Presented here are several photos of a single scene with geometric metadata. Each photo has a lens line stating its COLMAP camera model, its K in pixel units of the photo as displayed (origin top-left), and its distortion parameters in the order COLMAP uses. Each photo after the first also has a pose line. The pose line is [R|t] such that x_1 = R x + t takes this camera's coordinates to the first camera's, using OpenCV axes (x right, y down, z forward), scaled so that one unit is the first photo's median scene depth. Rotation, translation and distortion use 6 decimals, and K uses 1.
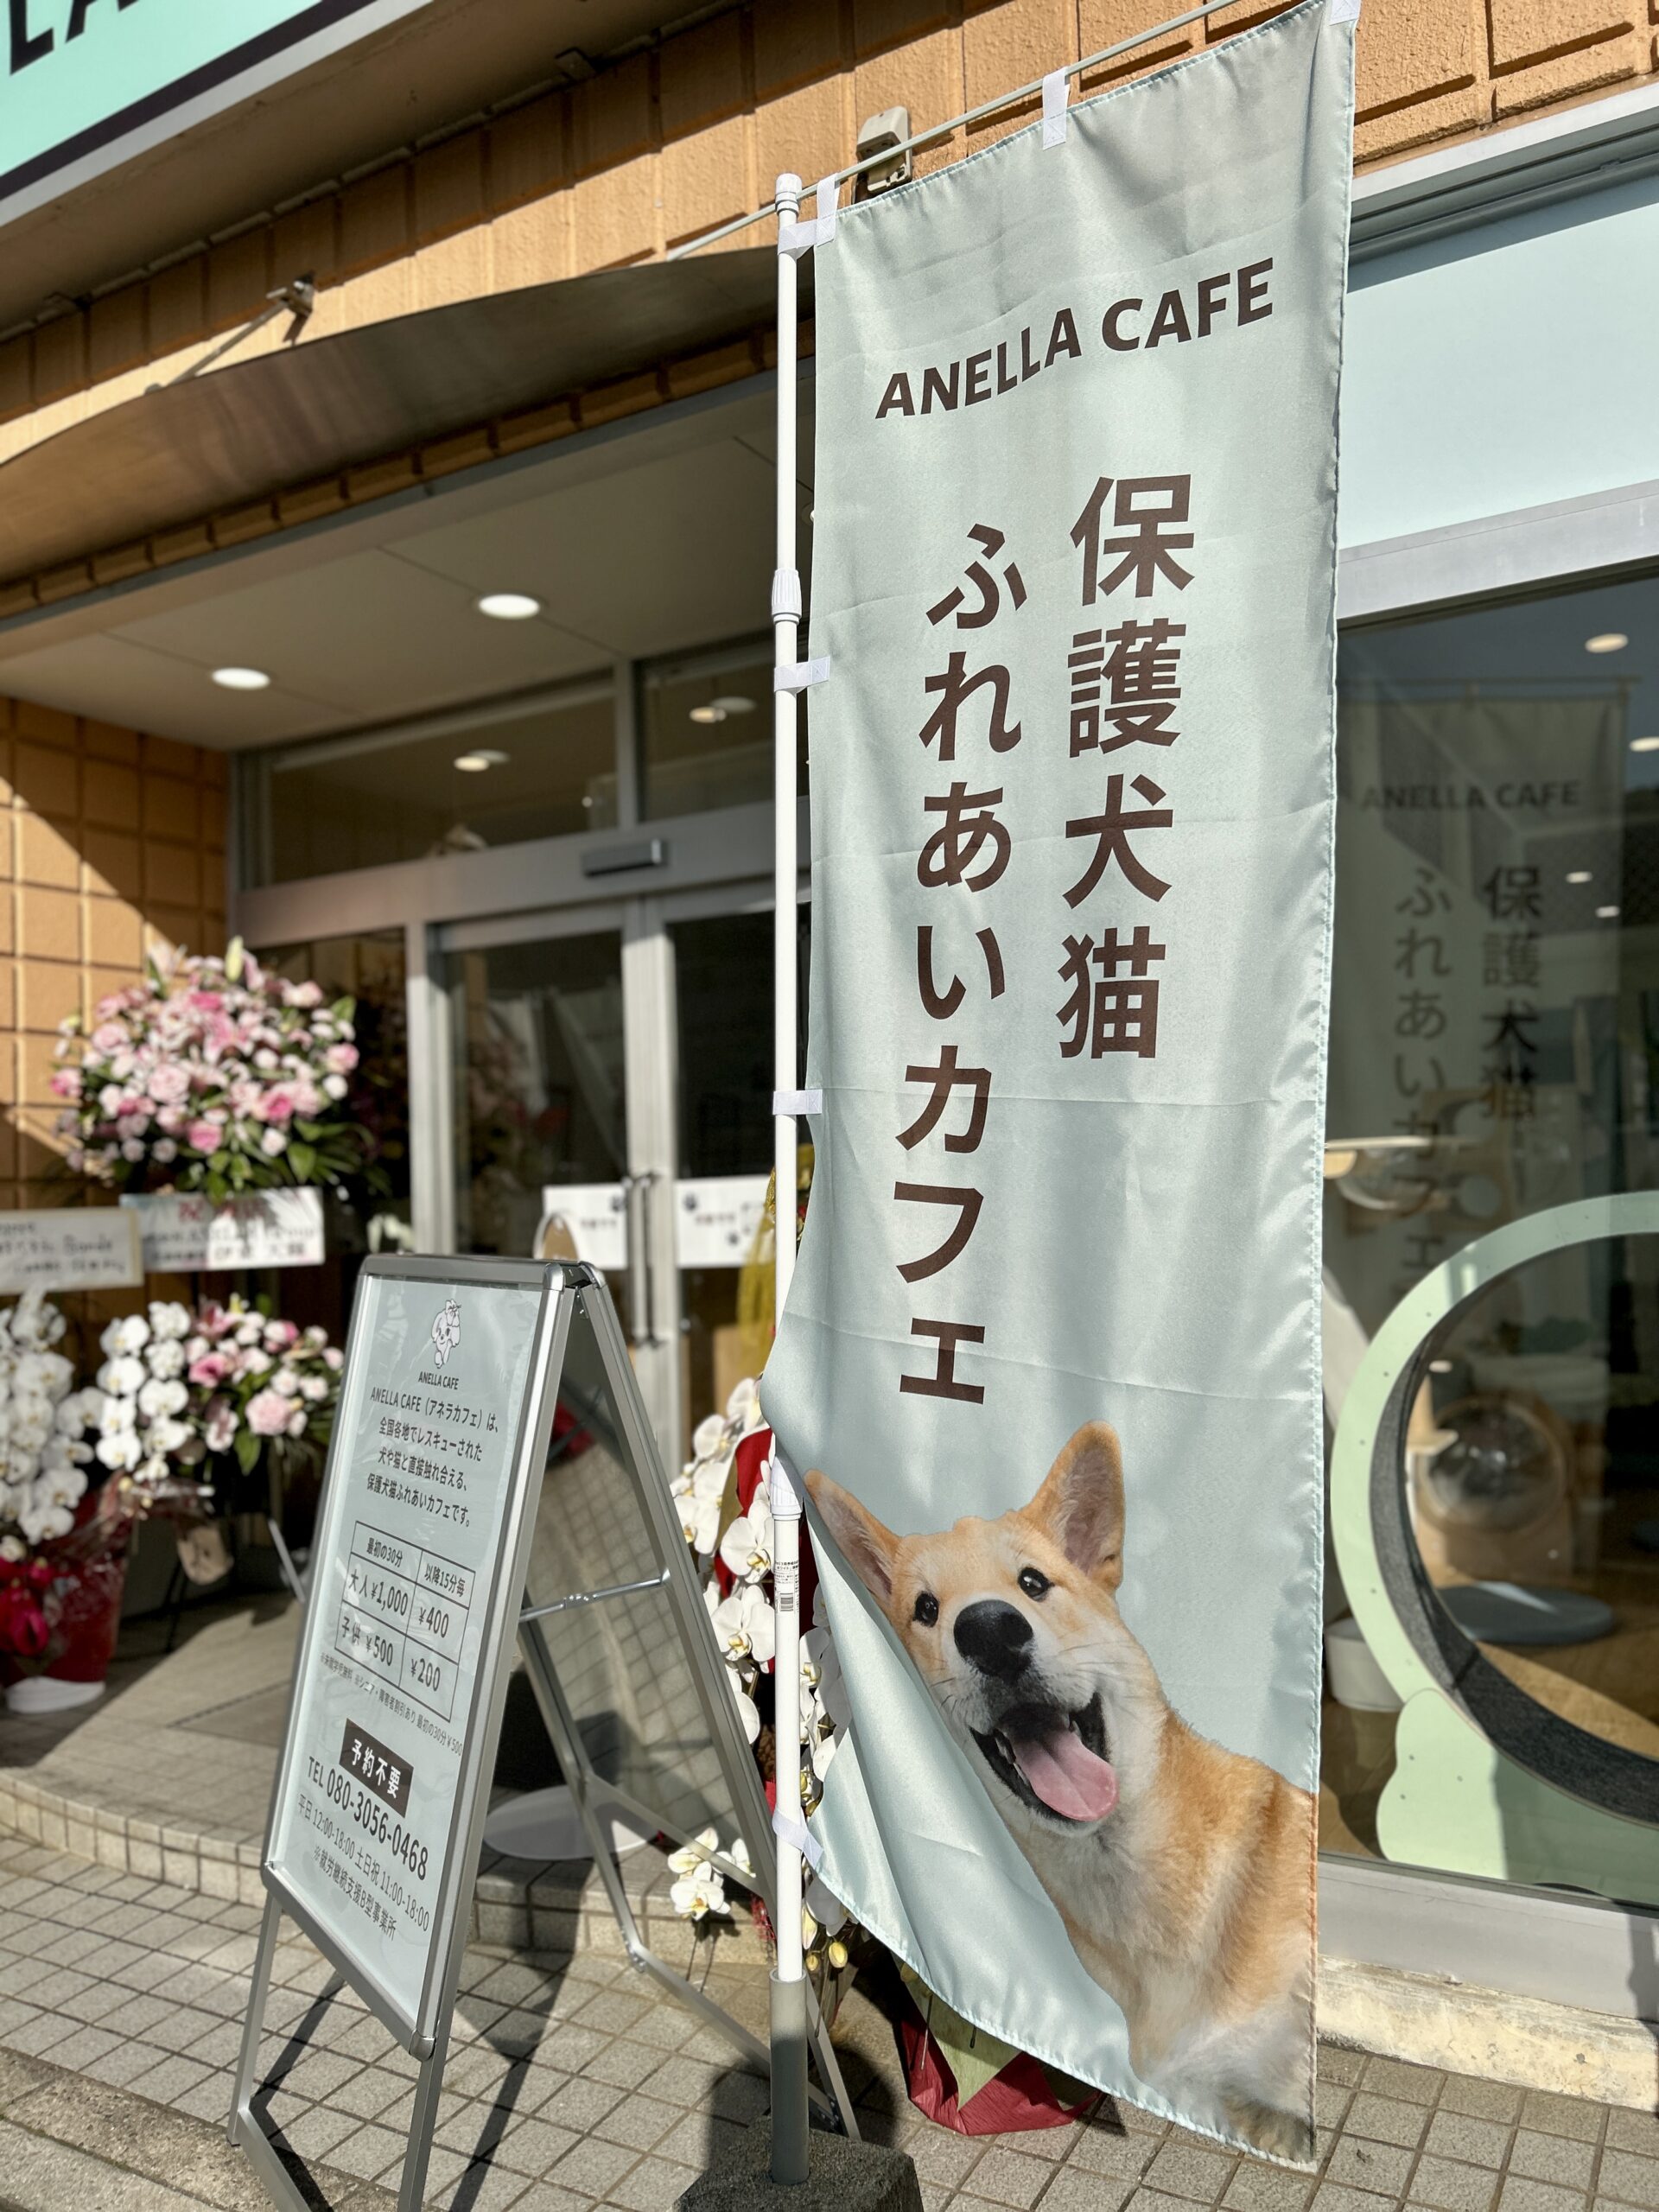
lens RADIAL K [[1657.9, 0, 829.5], [0, 1657.9, 1106.0], [0, 0, 1]] dist [0.088583, -0.080822]
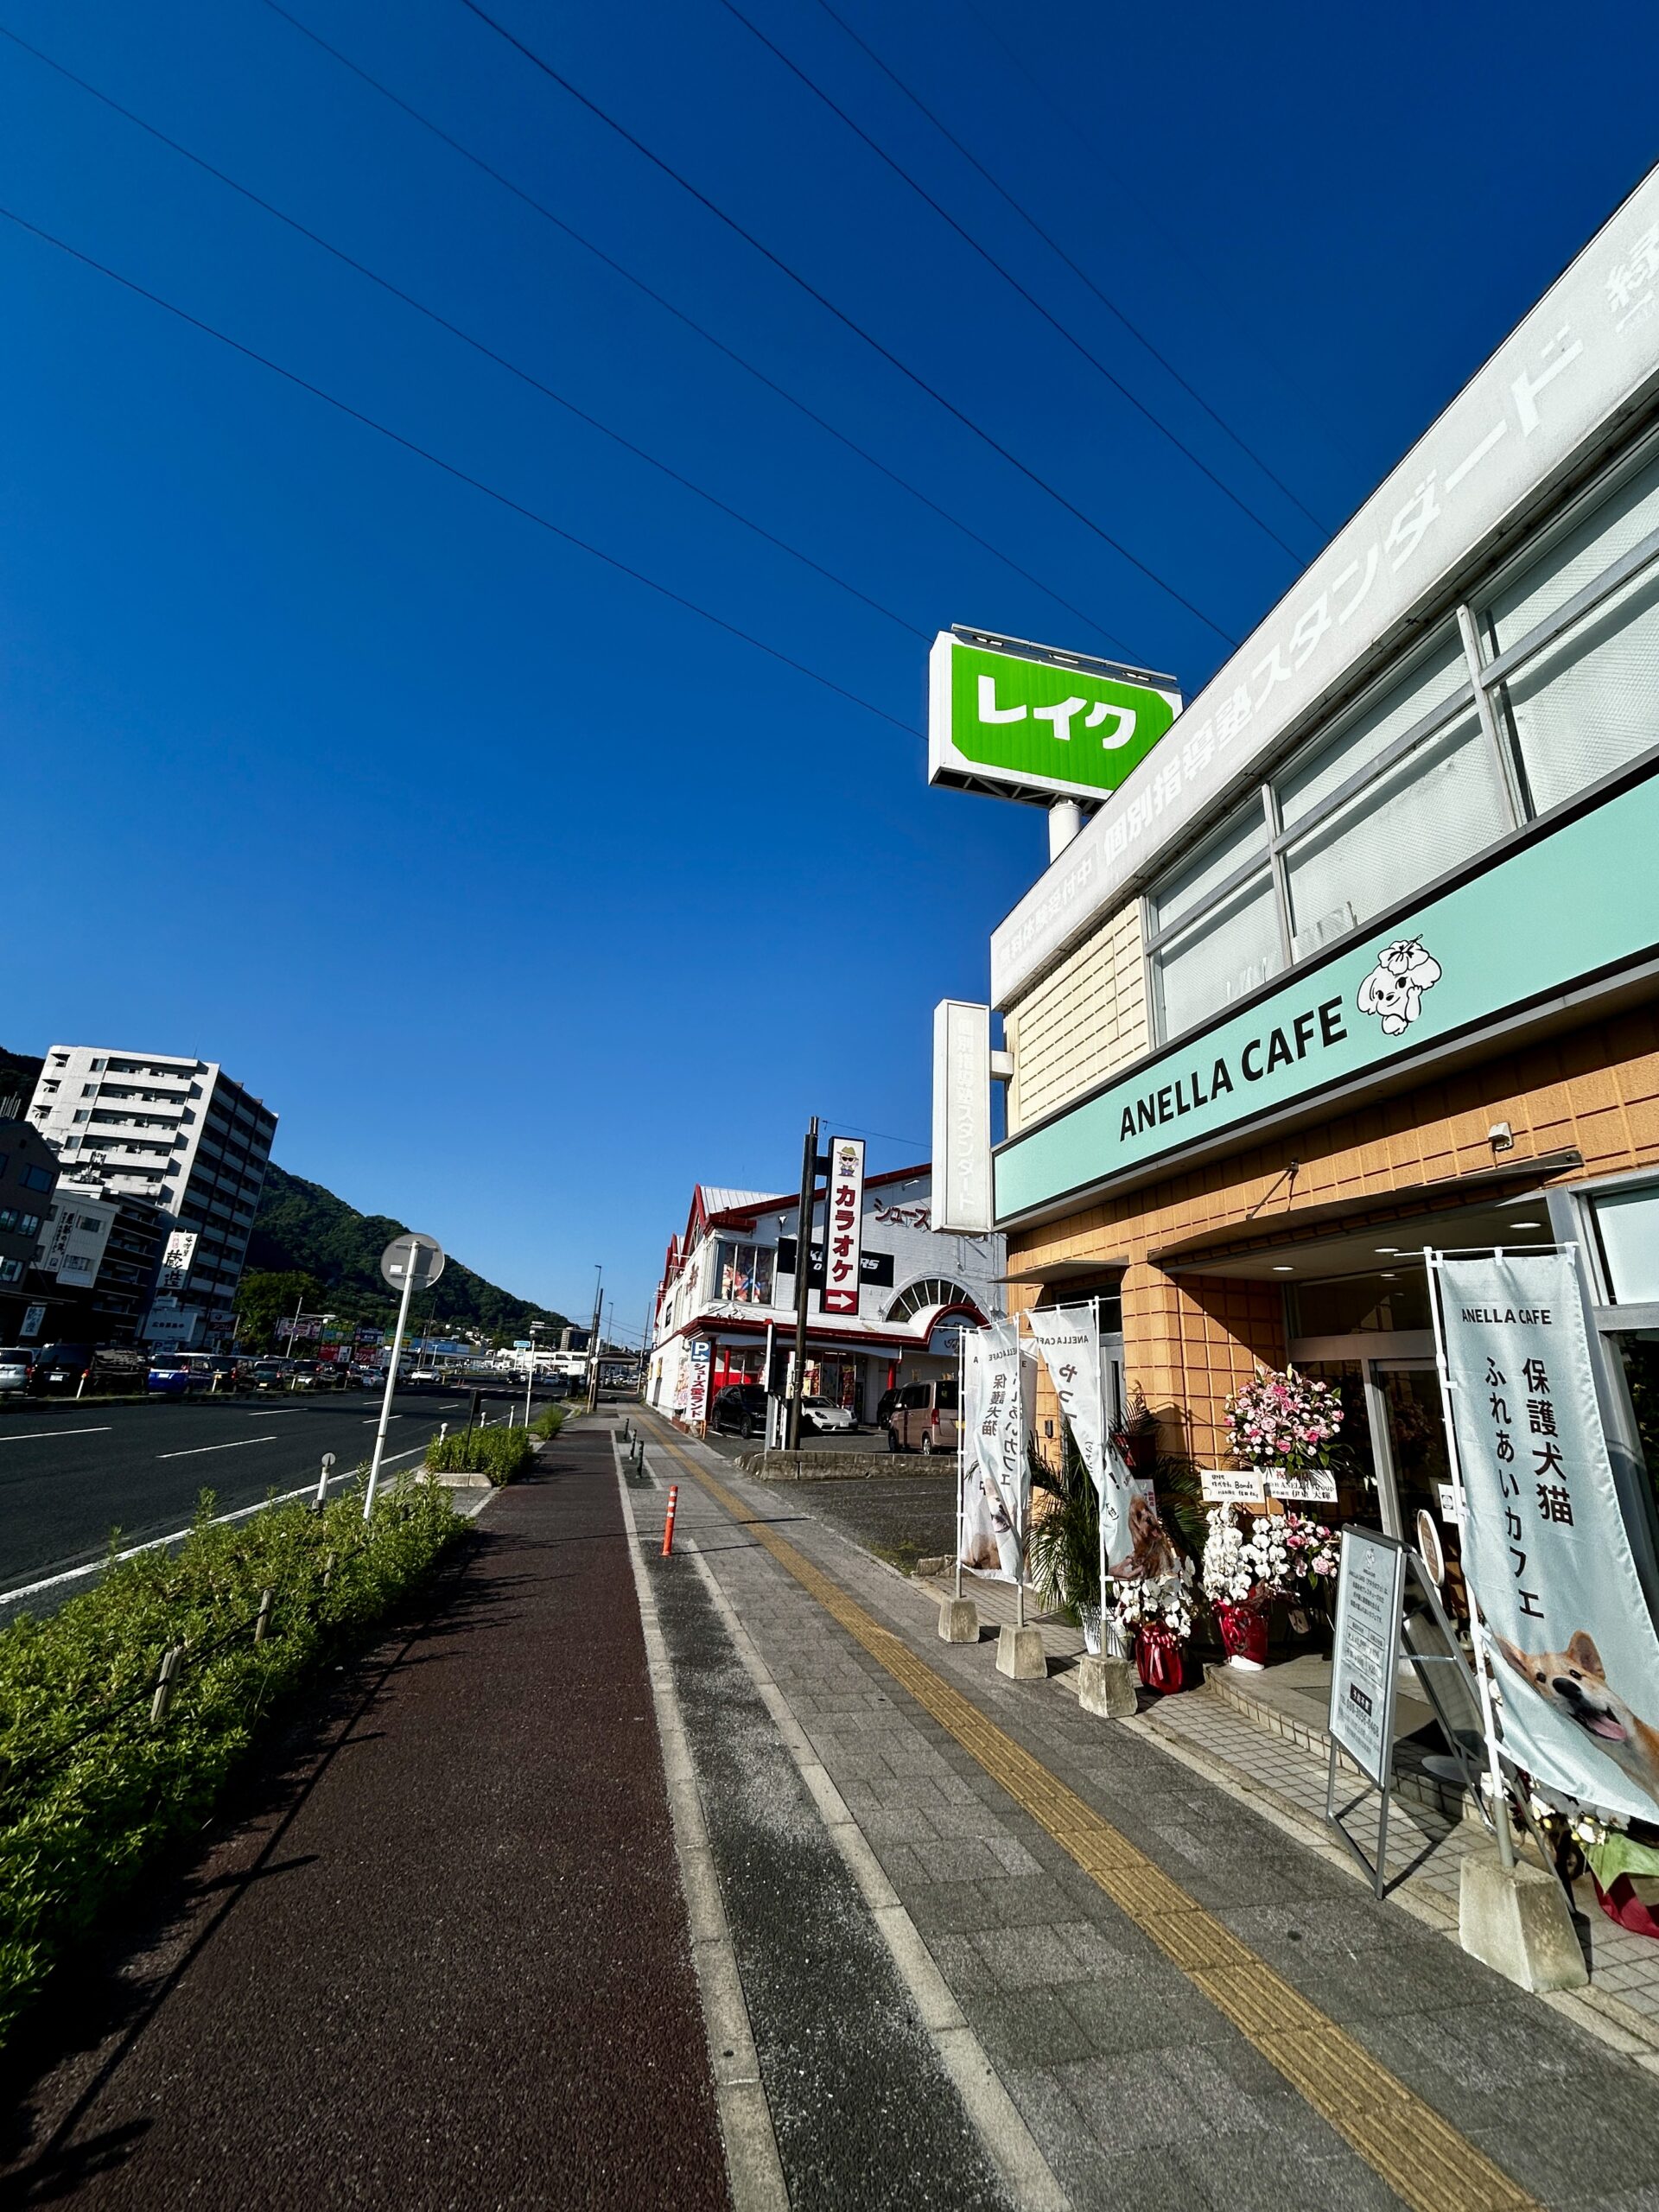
lens RADIAL K [[878.4, 0, 818.5], [0, 878.4, 1104.8], [0, 0, 1]] dist [-0.021426, 0.000221]
pose [[0.681080, -0.160370, -0.714431, 0.211691], [-0.035889, 0.967235, -0.251332, -0.145622], [0.731329, 0.196818, 0.653009, -0.588642]]
